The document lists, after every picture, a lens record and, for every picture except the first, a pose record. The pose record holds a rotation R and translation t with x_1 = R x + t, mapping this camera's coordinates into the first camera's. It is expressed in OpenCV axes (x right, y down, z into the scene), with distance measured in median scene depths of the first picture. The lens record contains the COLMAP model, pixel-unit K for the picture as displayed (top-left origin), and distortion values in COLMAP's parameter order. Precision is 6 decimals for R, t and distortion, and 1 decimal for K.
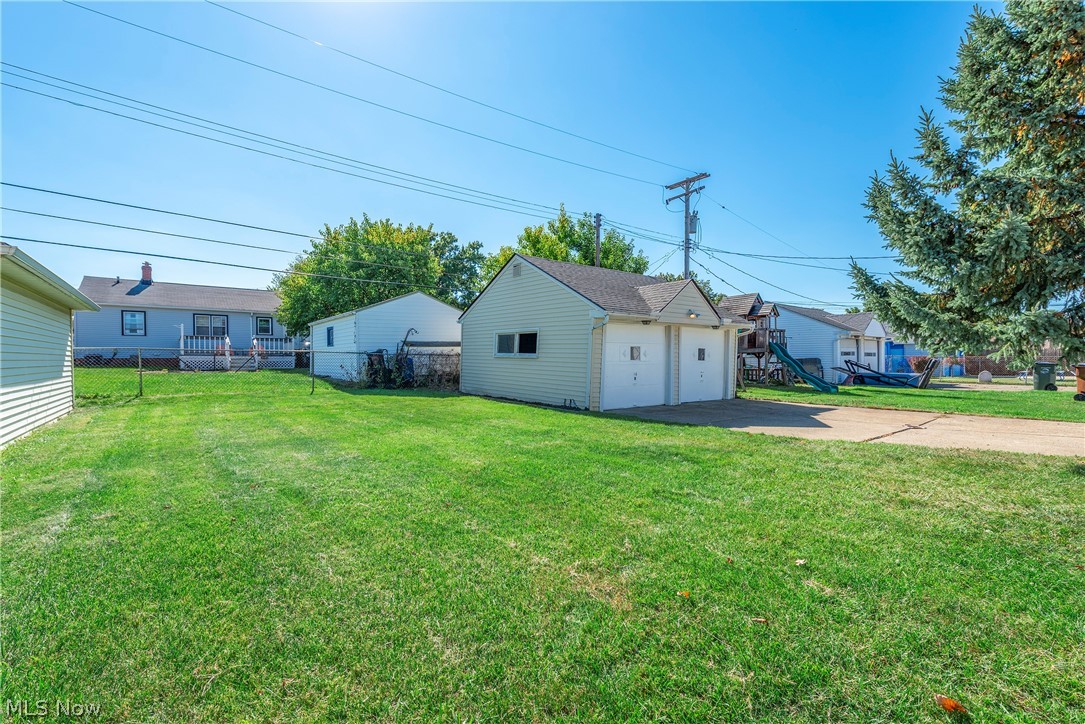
lens RADIAL K [[472.9, 0, 543.8], [0, 472.9, 362.8], [0, 0, 1]] dist [0.002773, -0.001728]
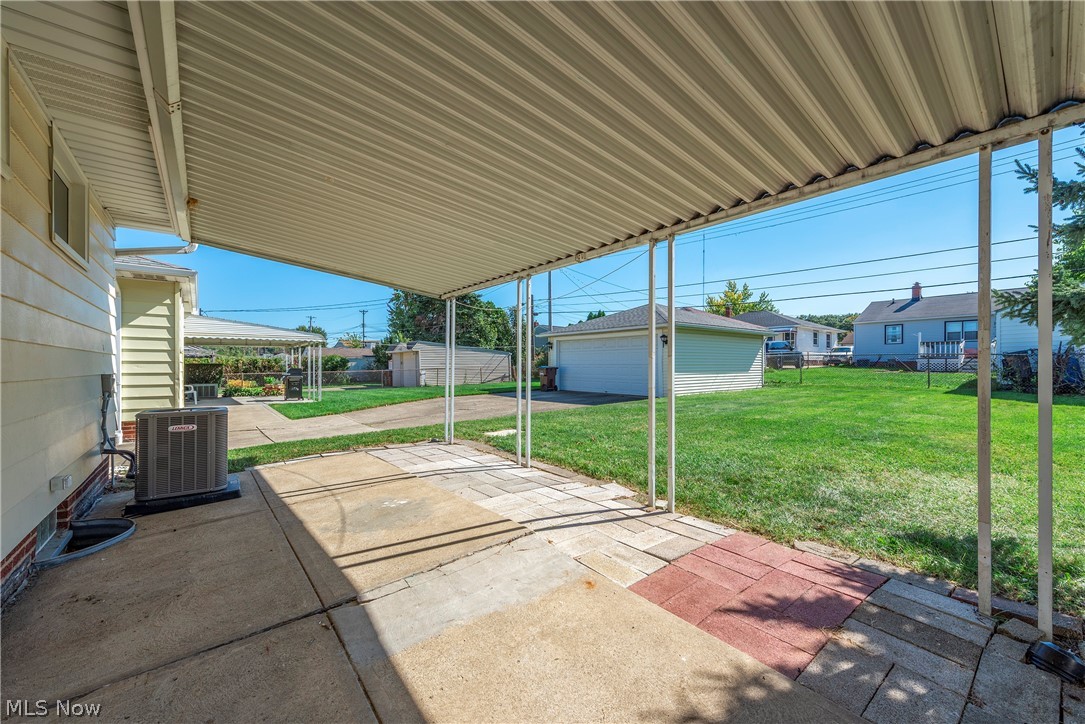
lens RADIAL K [[433.1, 0, 547.0], [0, 433.1, 364.1], [0, 0, 1]] dist [0.004271, -0.002329]
pose [[0.009097, -0.000257, -0.999959, 0.407703], [-0.004522, 0.999990, -0.000298, 0.003405], [0.999948, 0.004524, 0.009096, 0.050759]]
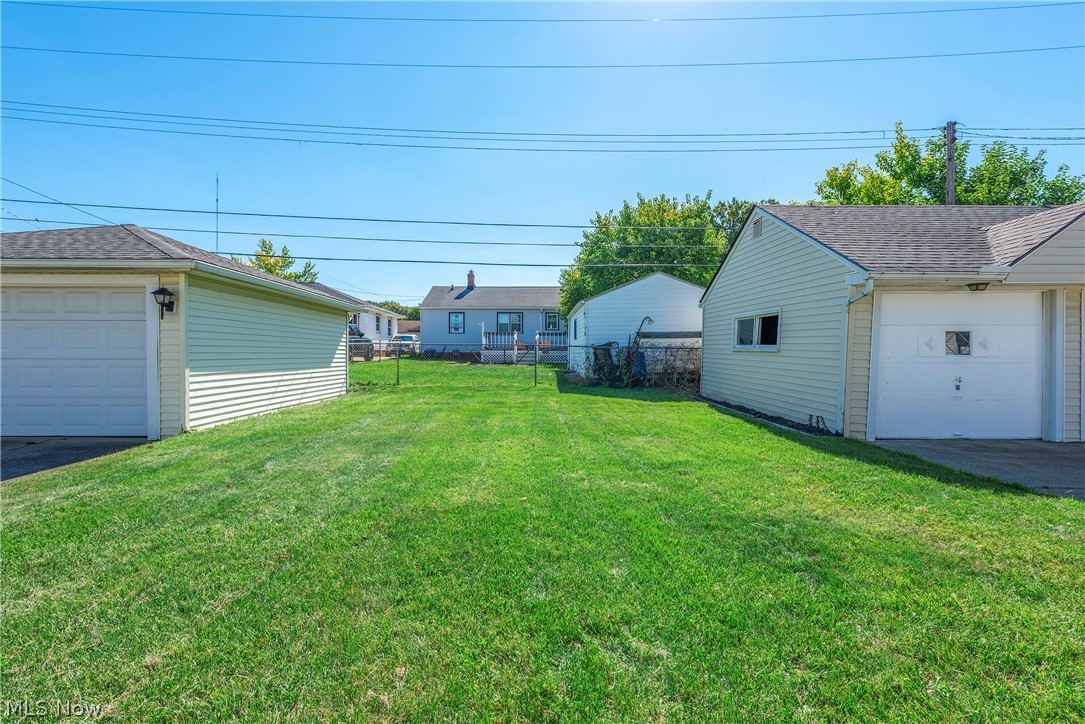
lens RADIAL K [[518.1, 0, 532.7], [0, 518.1, 361.1], [0, 0, 1]] dist [0.000441, -0.001182]
pose [[0.786213, 0.010894, -0.617860, 0.112219], [-0.007147, 0.999938, 0.008537, -0.000295], [0.617915, -0.002296, 0.786242, 0.127037]]
